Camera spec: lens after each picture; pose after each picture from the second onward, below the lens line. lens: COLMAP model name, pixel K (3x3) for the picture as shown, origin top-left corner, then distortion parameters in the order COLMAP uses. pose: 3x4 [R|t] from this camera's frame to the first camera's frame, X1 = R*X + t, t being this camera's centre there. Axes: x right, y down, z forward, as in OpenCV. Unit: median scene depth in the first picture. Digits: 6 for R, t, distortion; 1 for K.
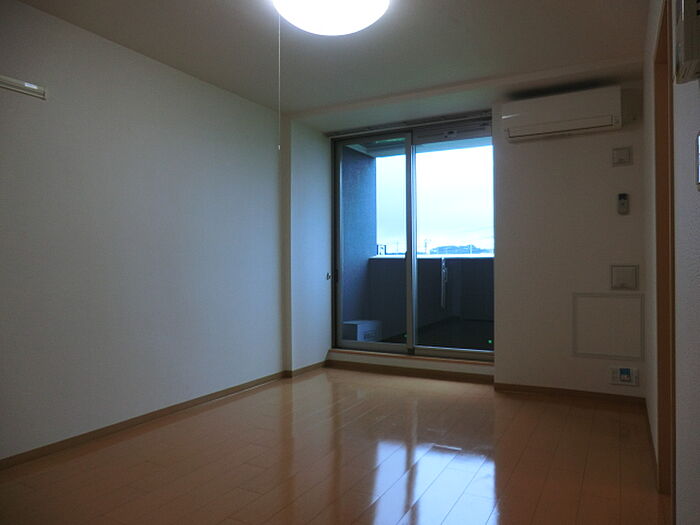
lens RADIAL K [[505.8, 0, 350.0], [0, 505.8, 262.5], [0, 0, 1]] dist [-0.093612, 0.092389]
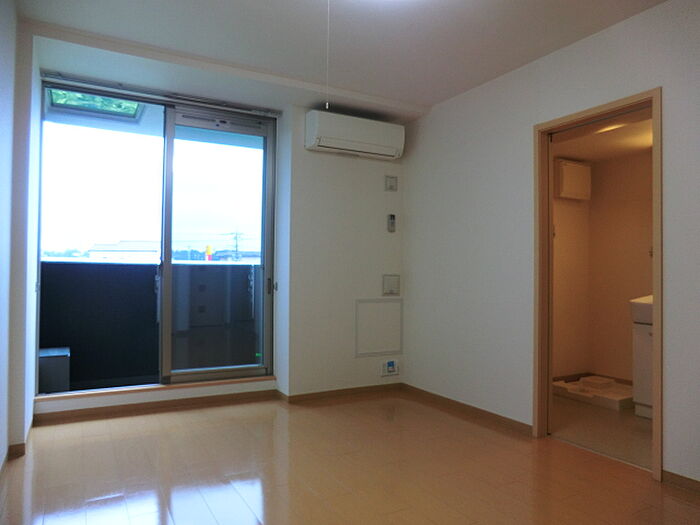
lens RADIAL K [[505.8, 0, 350.0], [0, 505.8, 262.5], [0, 0, 1]] dist [-0.093612, 0.092389]
pose [[0.530346, 0.029149, 0.847280, -0.516205], [-0.013854, 0.999573, -0.025717, 0.008353], [-0.847668, 0.001901, 0.530523, 0.430620]]
